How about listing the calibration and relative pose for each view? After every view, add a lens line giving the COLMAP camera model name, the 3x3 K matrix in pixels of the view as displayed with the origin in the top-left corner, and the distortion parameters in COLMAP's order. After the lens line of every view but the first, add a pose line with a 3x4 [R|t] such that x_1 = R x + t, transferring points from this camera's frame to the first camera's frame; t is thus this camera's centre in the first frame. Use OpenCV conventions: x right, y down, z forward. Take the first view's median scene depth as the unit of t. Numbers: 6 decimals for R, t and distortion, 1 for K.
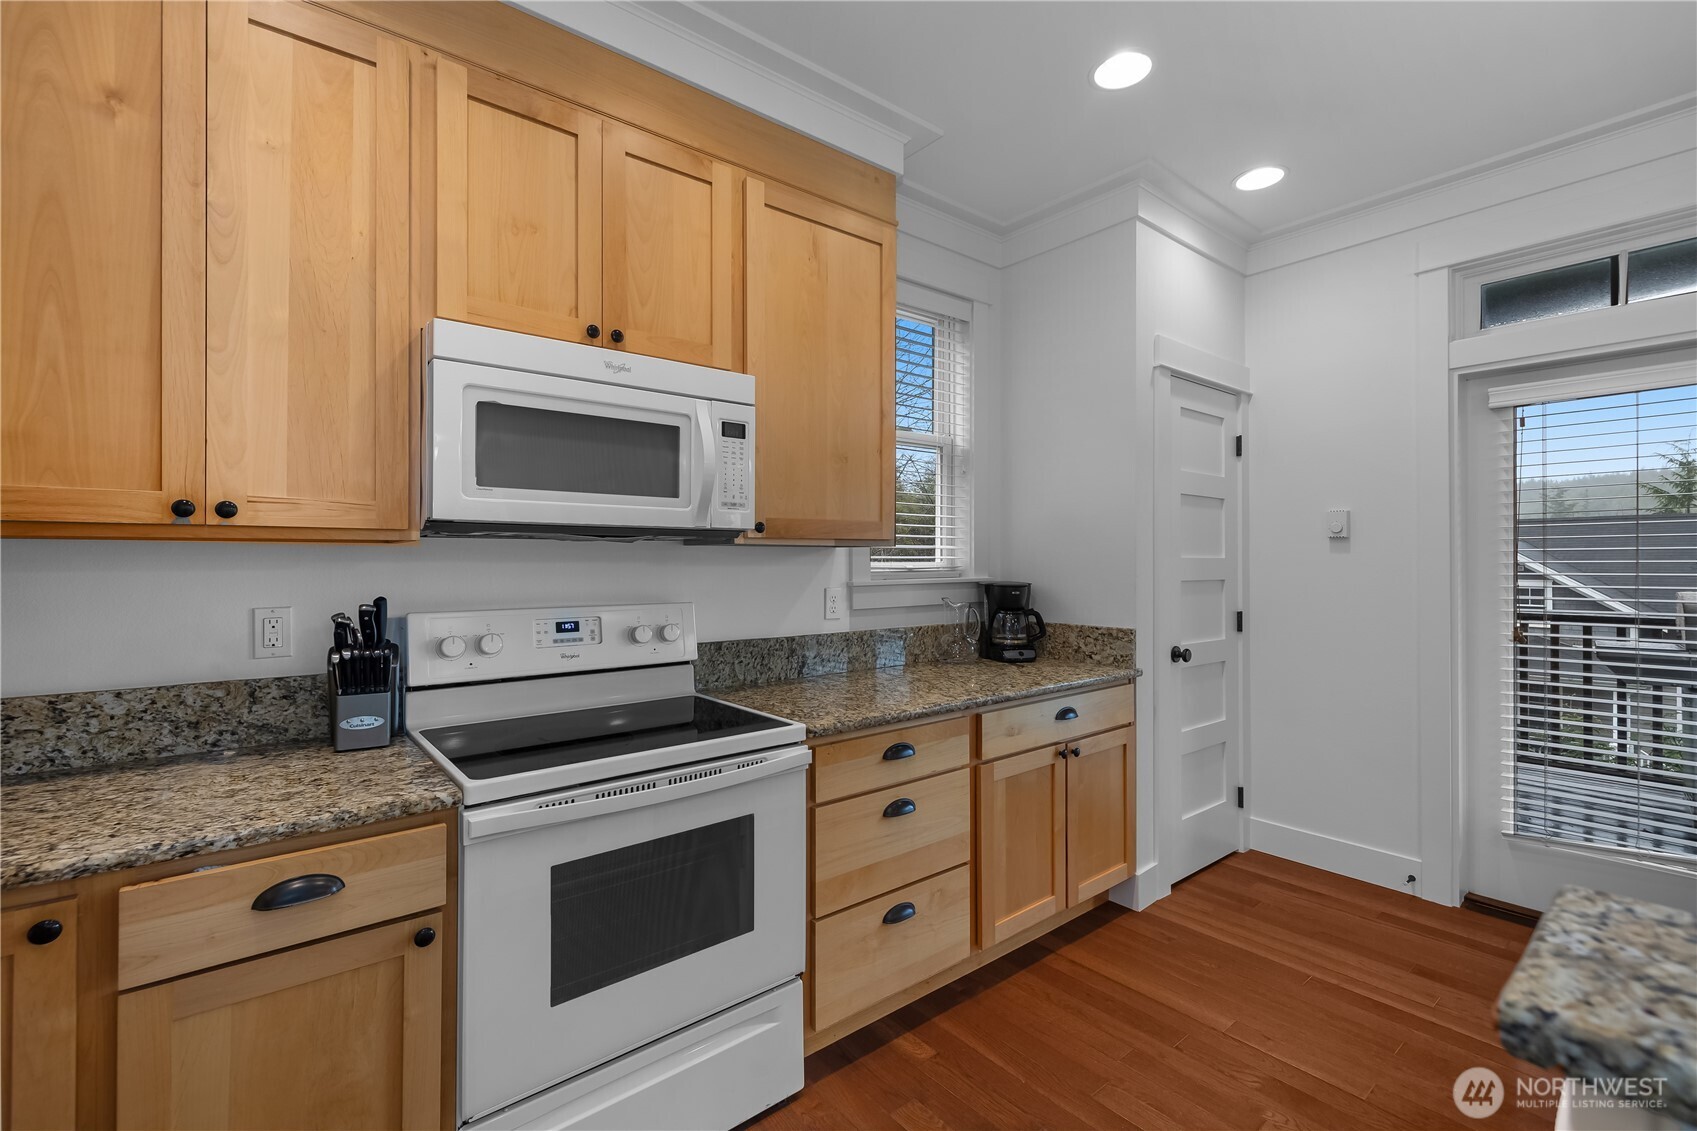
lens RADIAL K [[731.5, 0, 853.5], [0, 731.5, 555.1], [0, 0, 1]] dist [-0.000182, 0.000214]
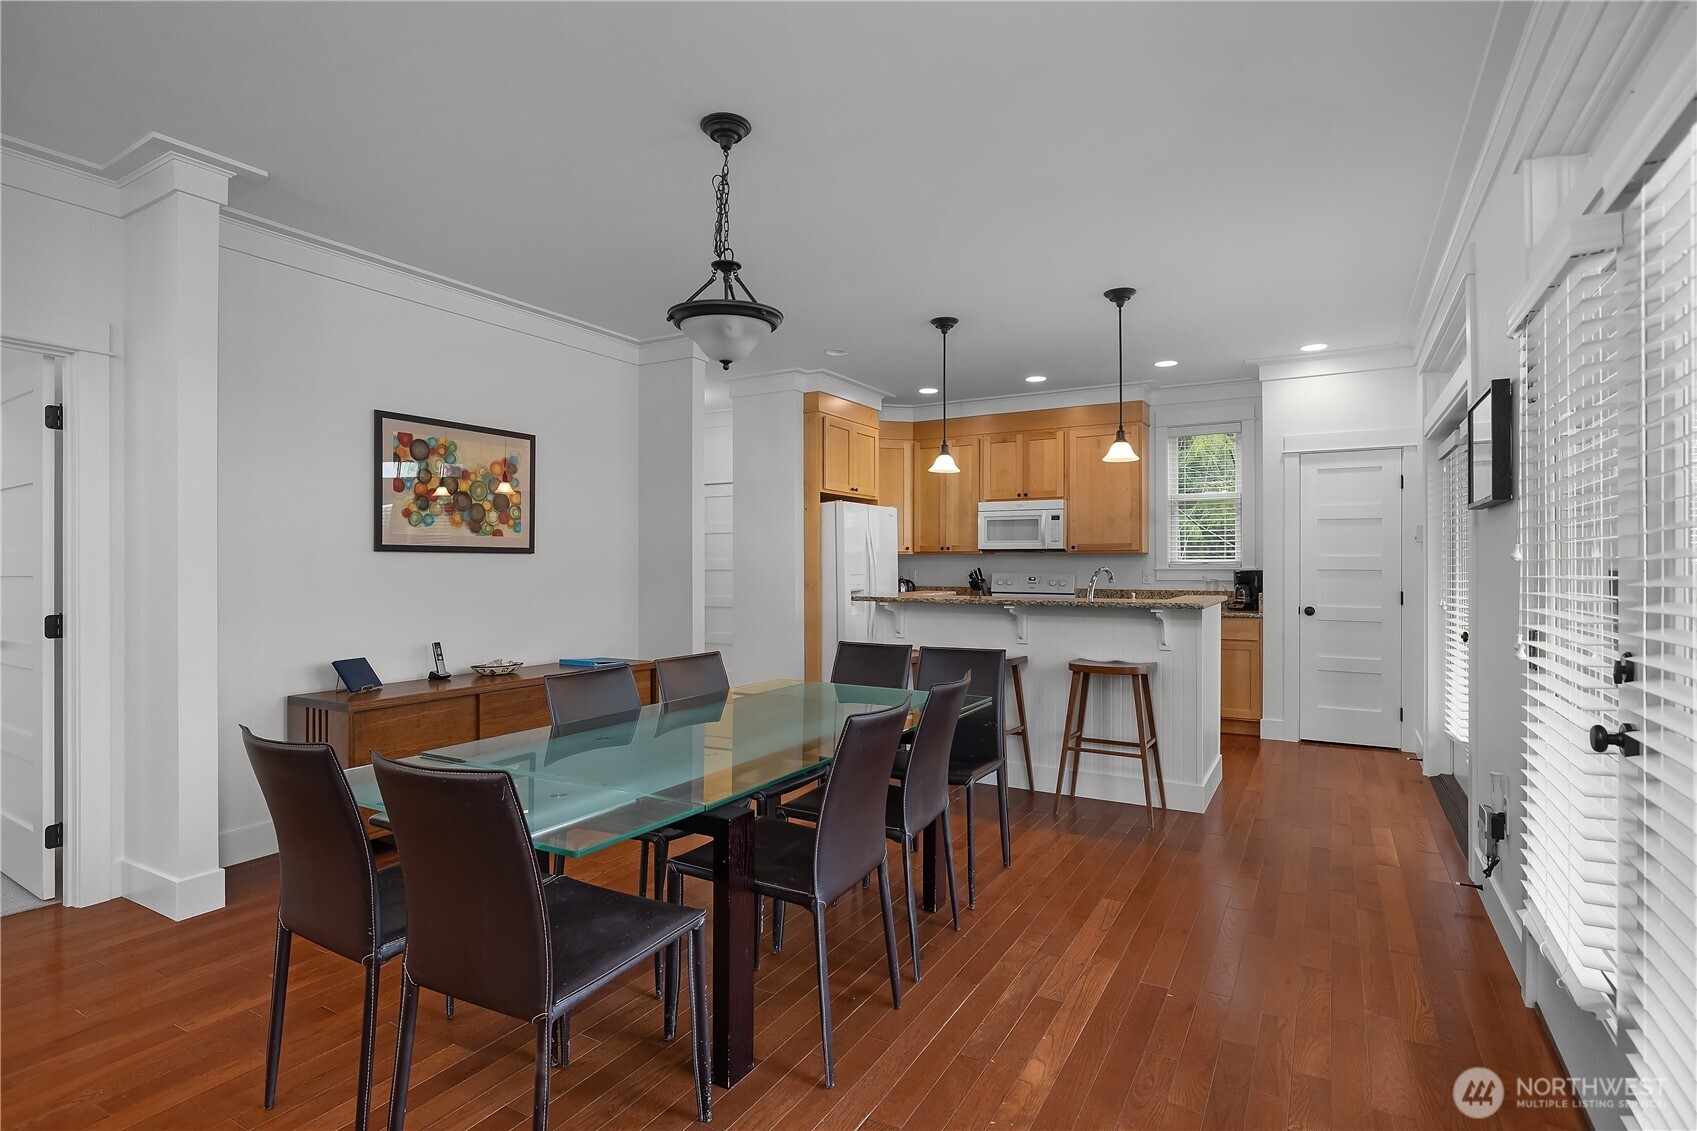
lens RADIAL K [[838.8, 0, 847.7], [0, 838.8, 567.3], [0, 0, 1]] dist [0.000128, 0.000006]
pose [[0.349129, 0.003025, -0.937070, 3.140505], [0.005753, 0.999969, 0.005372, 0.021022], [0.937057, -0.007266, 0.349101, -1.204076]]
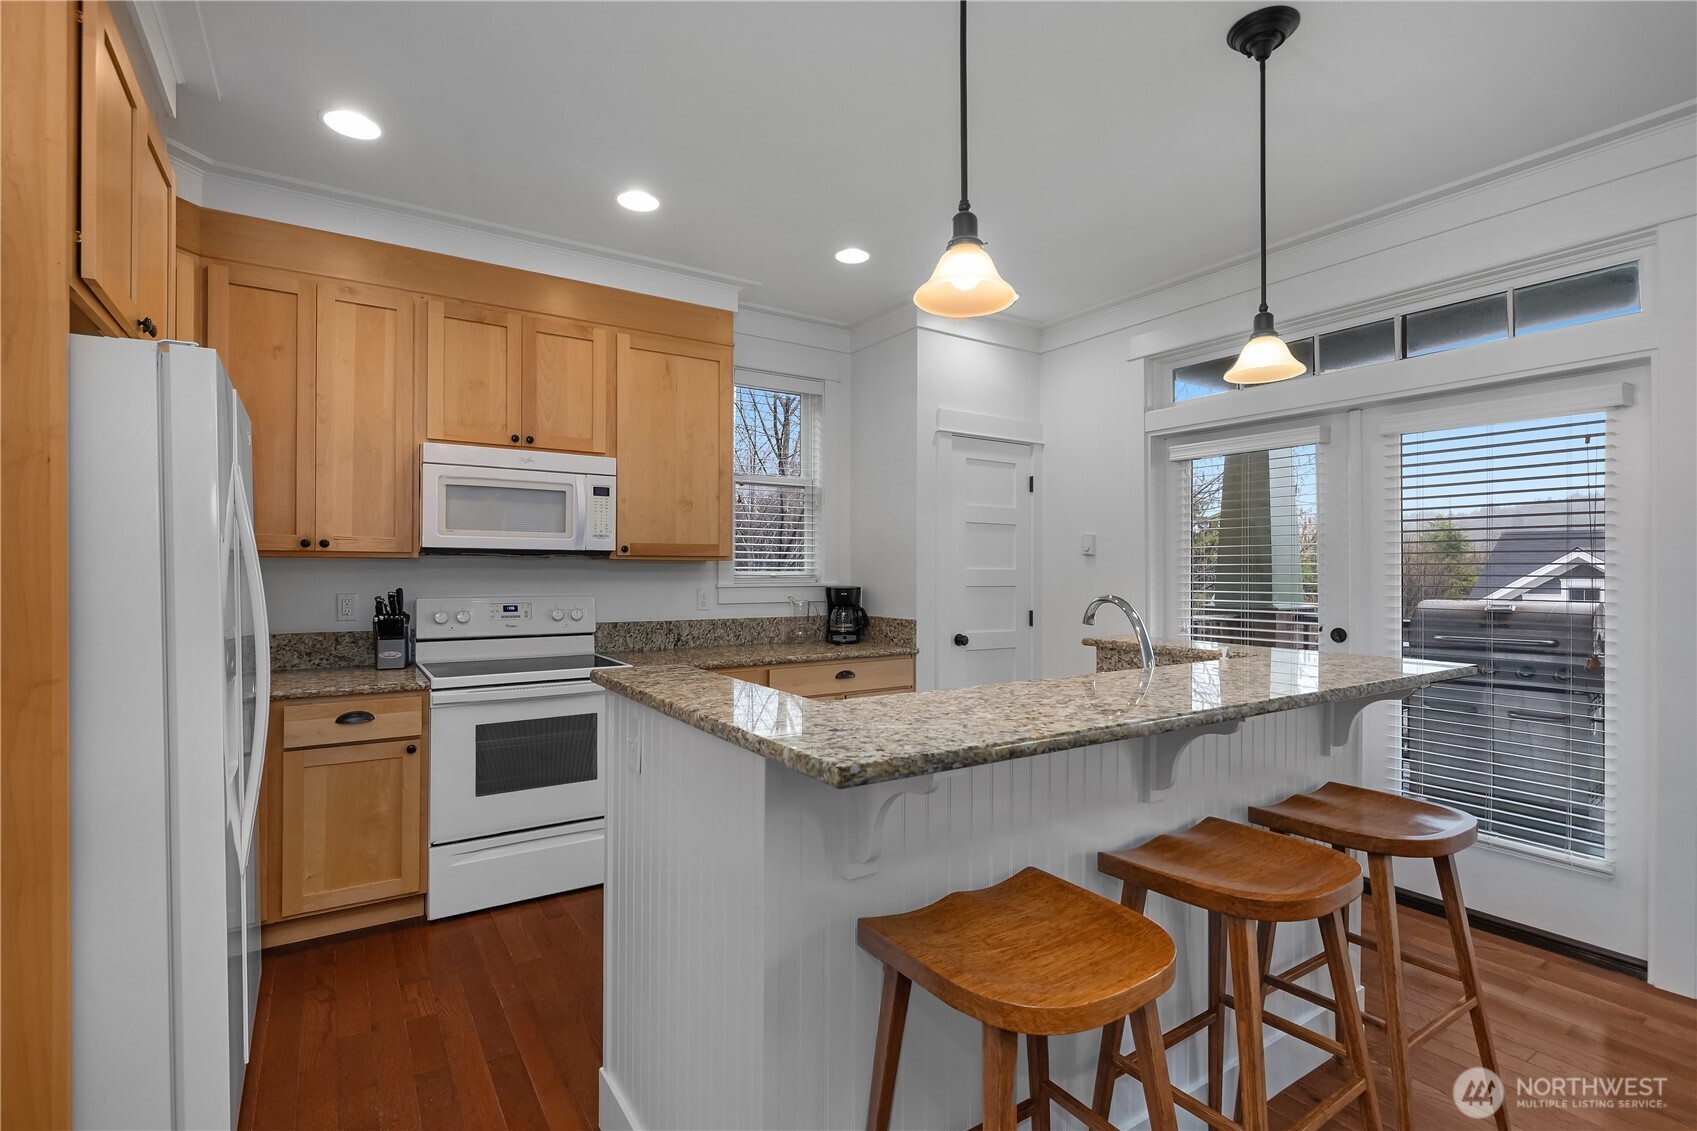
lens RADIAL K [[779.7, 0, 848.5], [0, 779.7, 567.6], [0, 0, 1]] dist [-0.009450, 0.000676]
pose [[0.994132, 0.005279, -0.108046, 0.626568], [-0.004678, 0.999972, 0.005811, -0.010977], [0.108073, -0.005271, 0.994129, -0.751966]]
